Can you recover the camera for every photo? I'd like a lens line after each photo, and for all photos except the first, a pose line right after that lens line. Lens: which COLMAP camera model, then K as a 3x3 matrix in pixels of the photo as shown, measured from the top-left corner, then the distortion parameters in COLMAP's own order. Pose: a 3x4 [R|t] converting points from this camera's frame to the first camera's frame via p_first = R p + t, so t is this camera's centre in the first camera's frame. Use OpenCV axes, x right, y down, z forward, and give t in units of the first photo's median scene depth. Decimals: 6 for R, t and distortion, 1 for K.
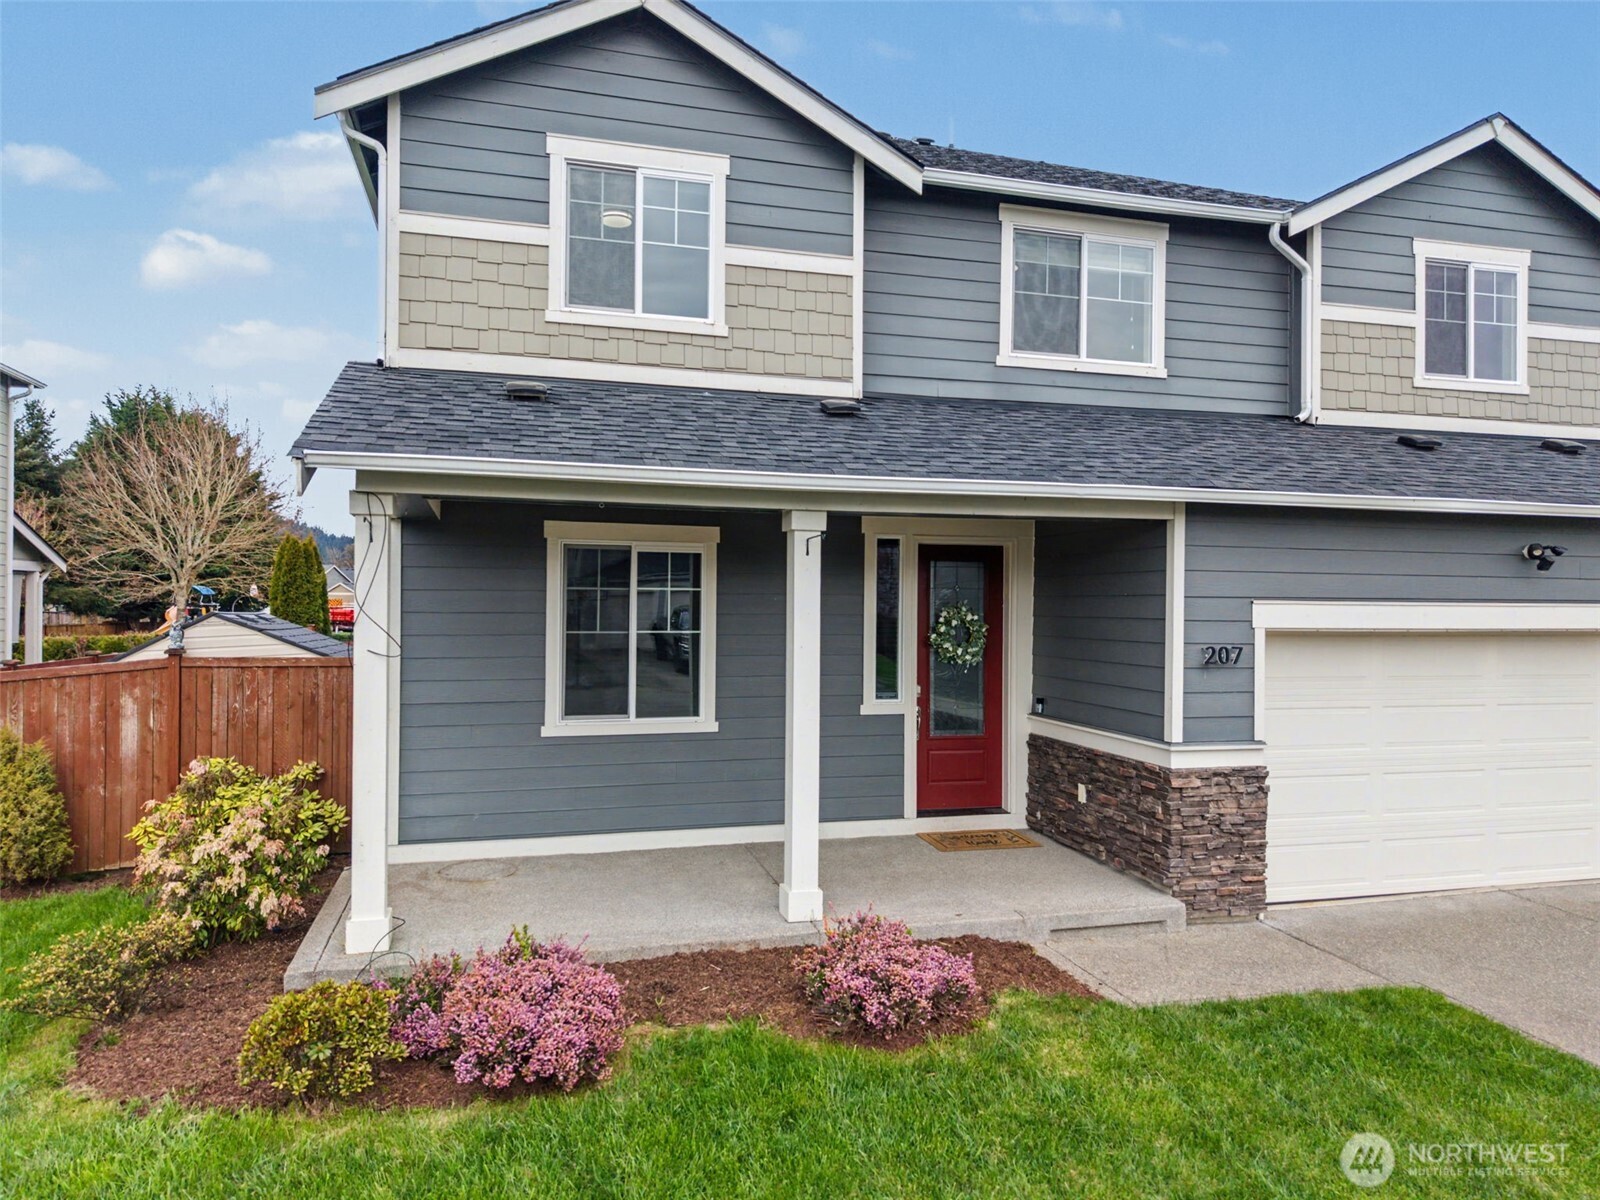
lens RADIAL K [[1069.7, 0, 798.8], [0, 1069.7, 607.5], [0, 0, 1]] dist [0.007504, -0.001441]
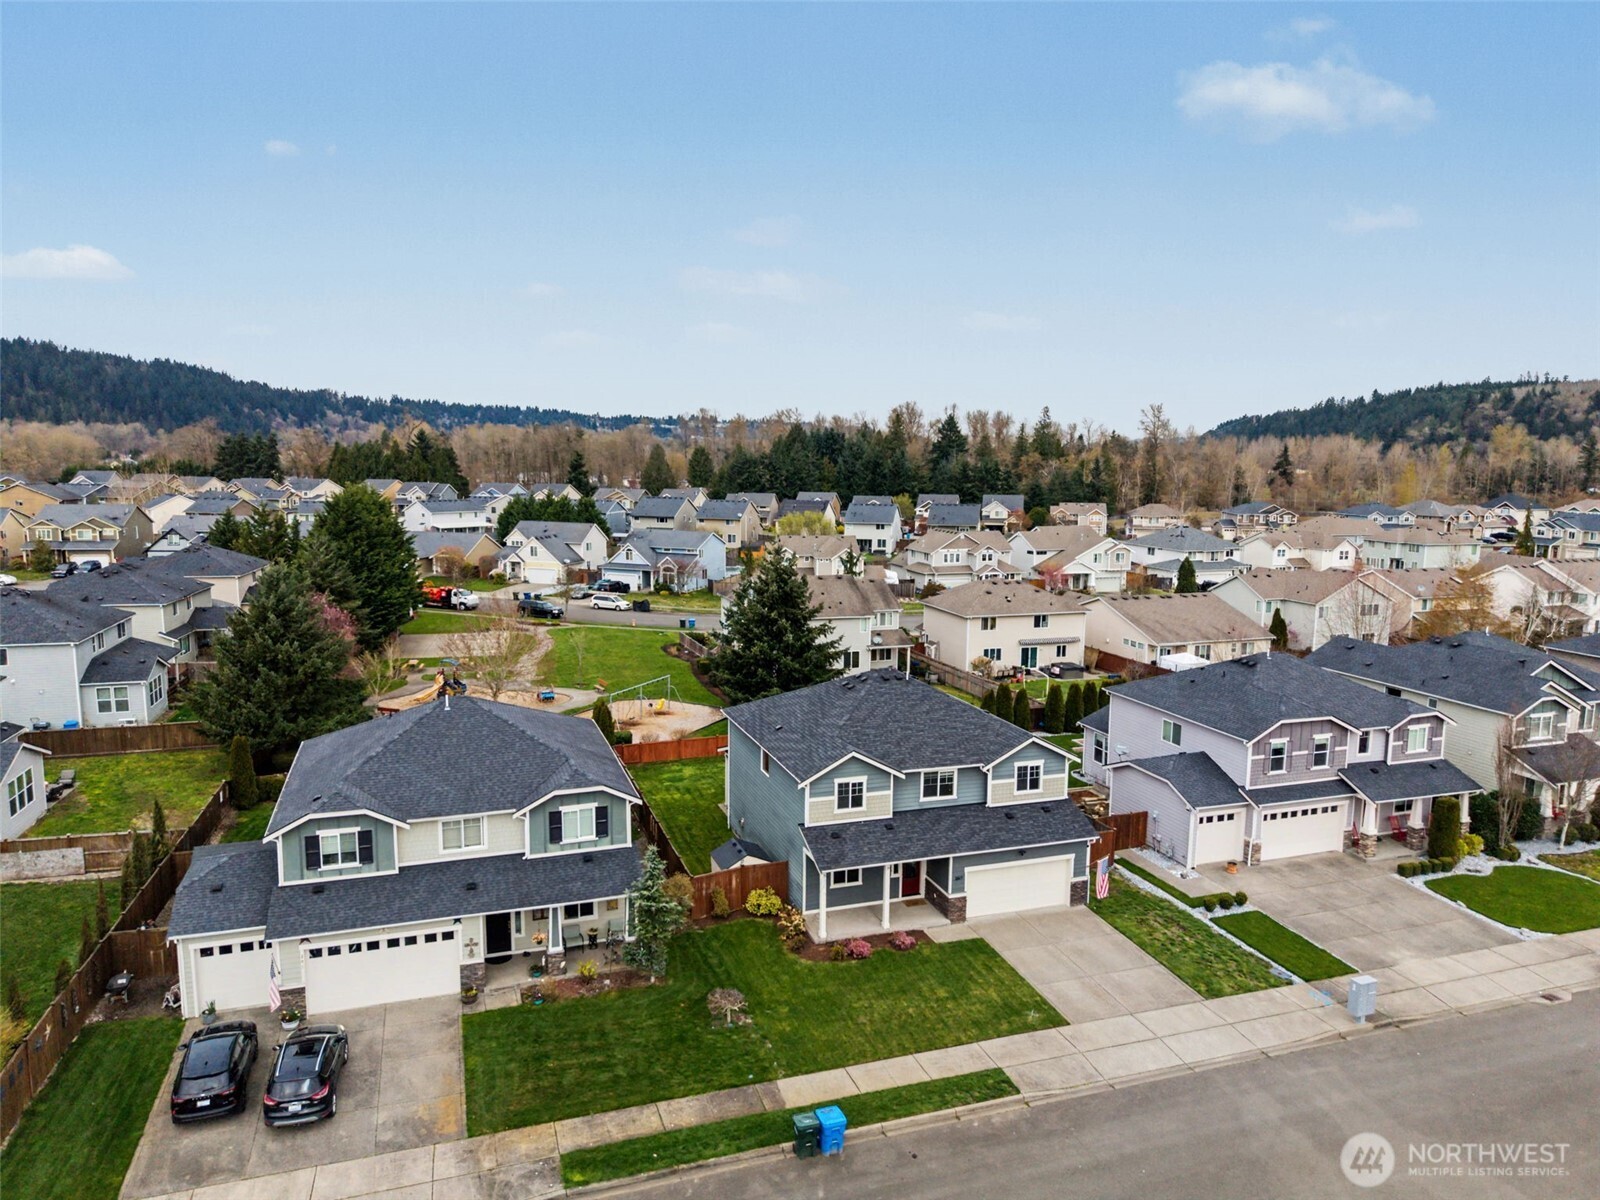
lens RADIAL K [[1055.7, 0, 800.0], [0, 1055.7, 600.0], [0, 0, 1]] dist [0.053841, -0.070706]
pose [[0.997623, -0.007714, 0.068479, -0.770784], [-0.001689, 0.990680, 0.136198, -2.069347], [-0.068891, -0.135990, 0.988312, -4.069152]]
